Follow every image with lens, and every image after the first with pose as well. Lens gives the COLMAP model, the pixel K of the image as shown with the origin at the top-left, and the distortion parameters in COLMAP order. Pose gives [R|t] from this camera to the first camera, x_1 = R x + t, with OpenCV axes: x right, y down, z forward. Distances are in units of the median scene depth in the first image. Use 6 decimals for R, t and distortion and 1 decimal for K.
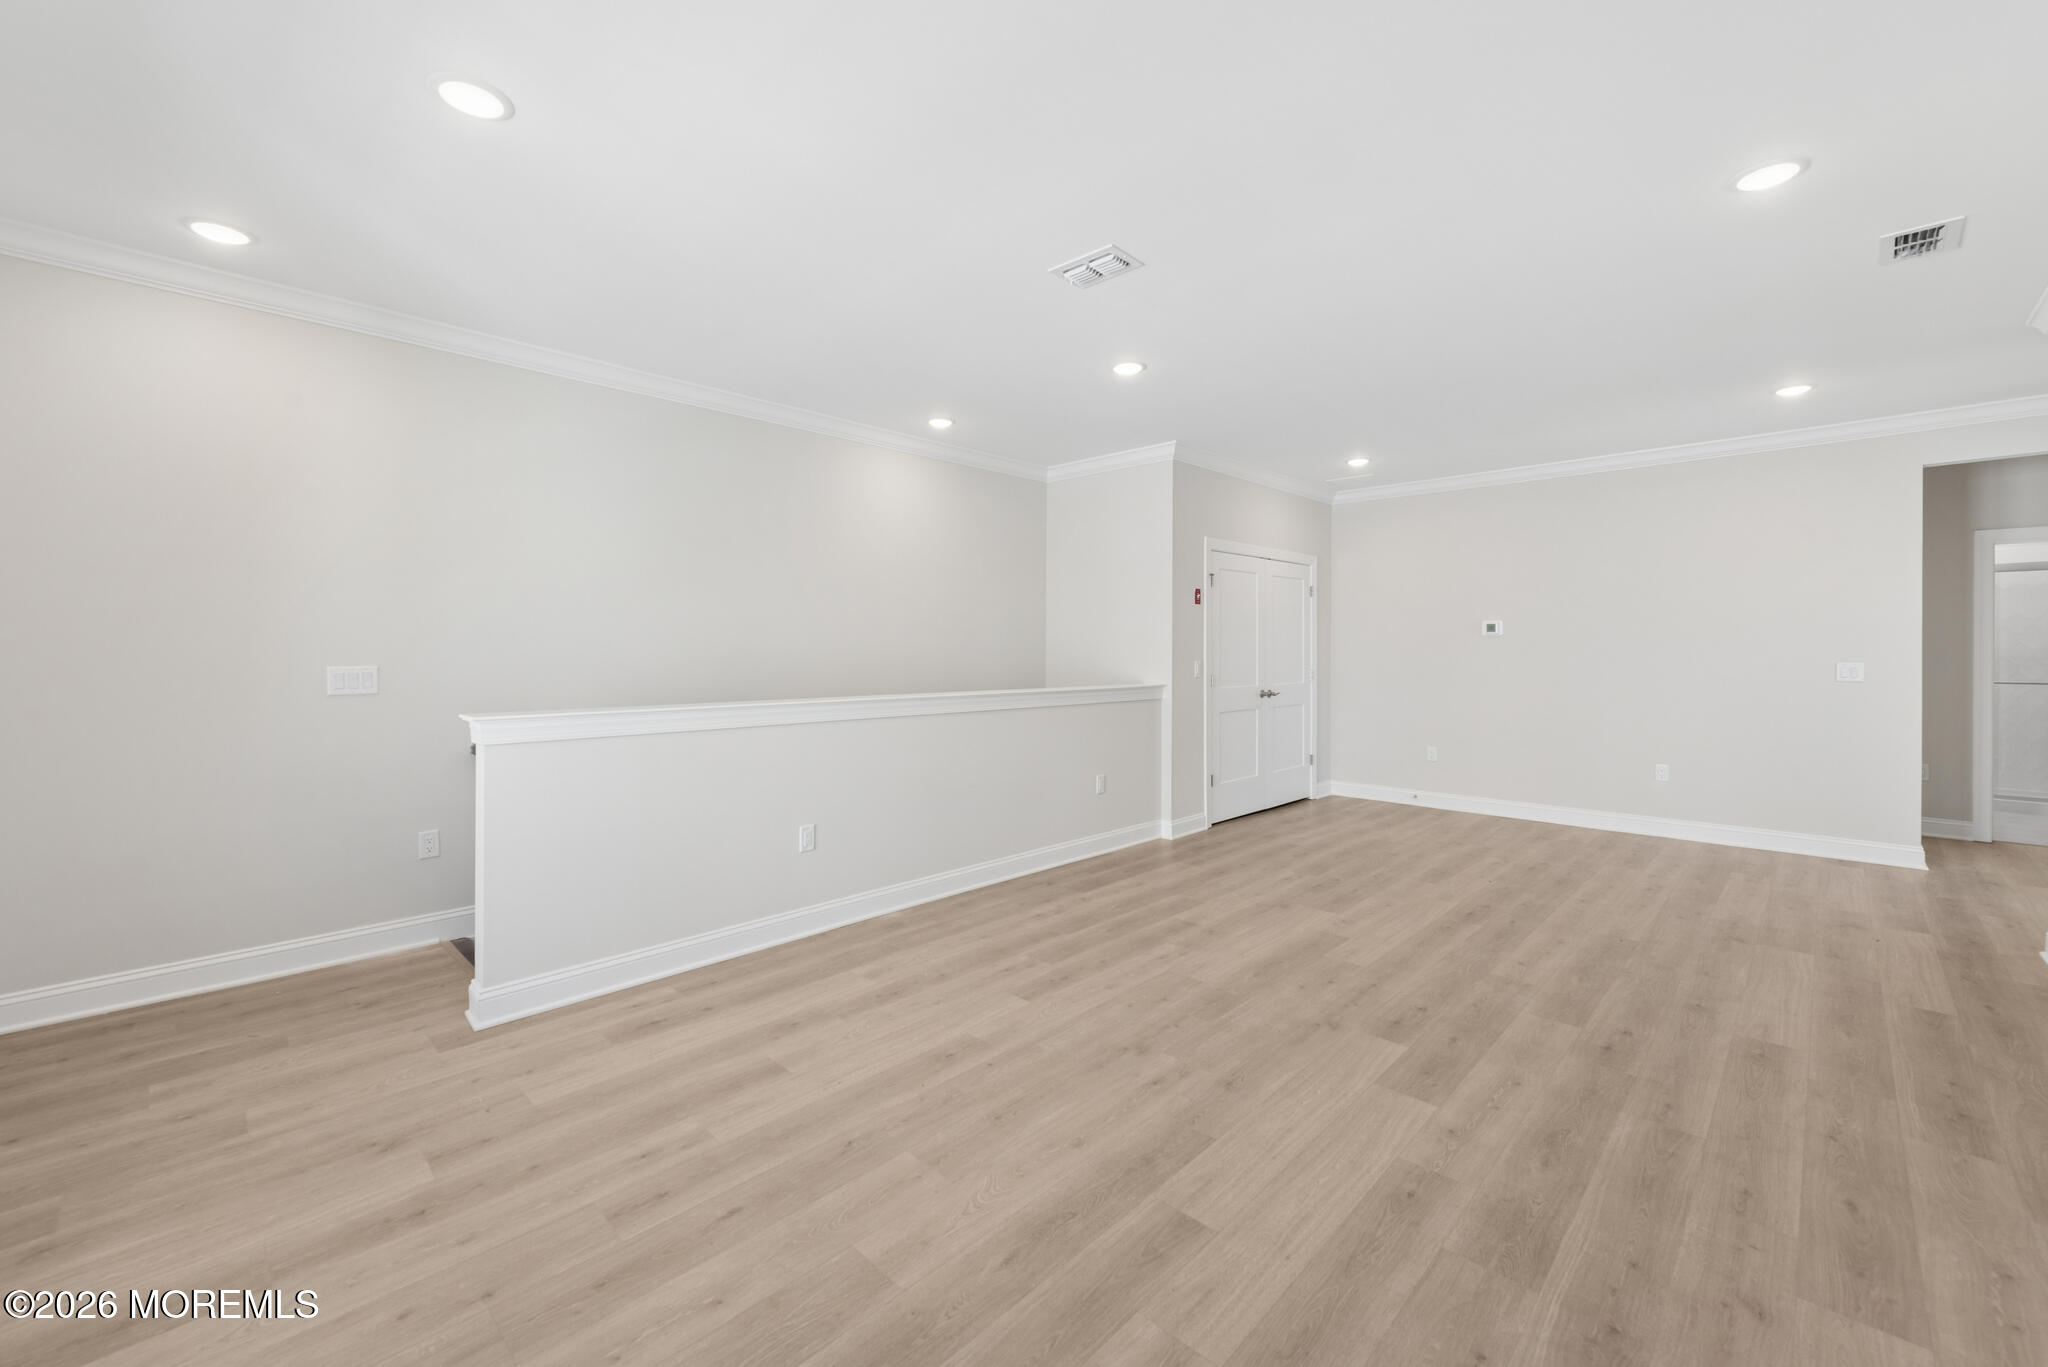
lens RADIAL K [[819.3, 0, 1031.2], [0, 819.3, 653.7], [0, 0, 1]] dist [0.009872, -0.002844]
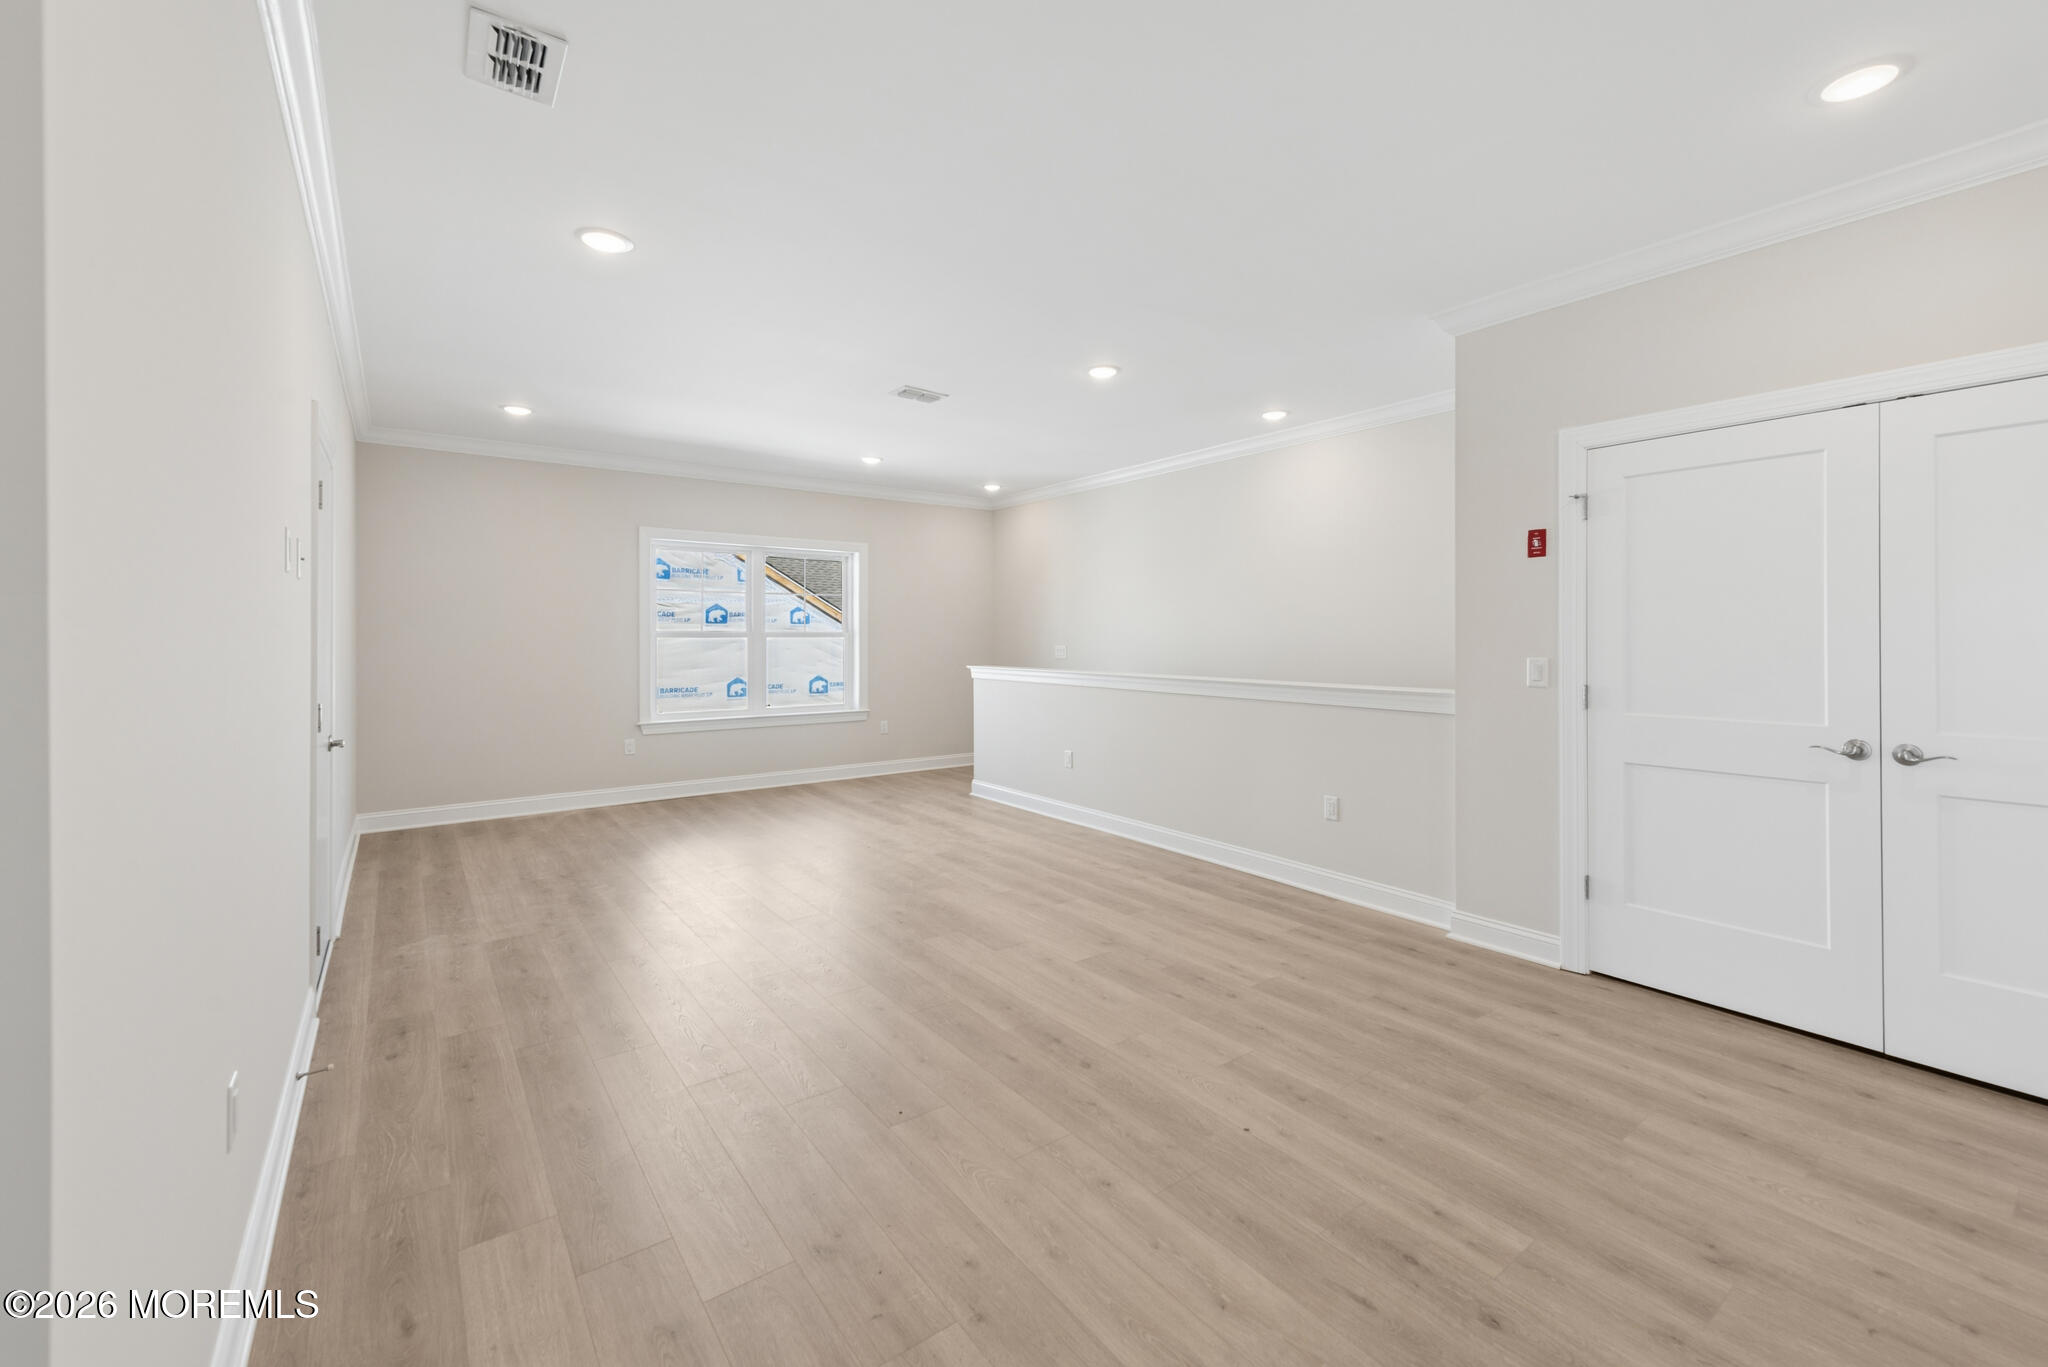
lens RADIAL K [[819.3, 0, 1027.1], [0, 819.3, 637.5], [0, 0, 1]] dist [0.009872, -0.002844]
pose [[-0.149834, -0.004304, -0.988702, 1.257660], [-0.005708, 0.999978, -0.003488, -0.002019], [0.988695, 0.005121, -0.149855, 1.137534]]
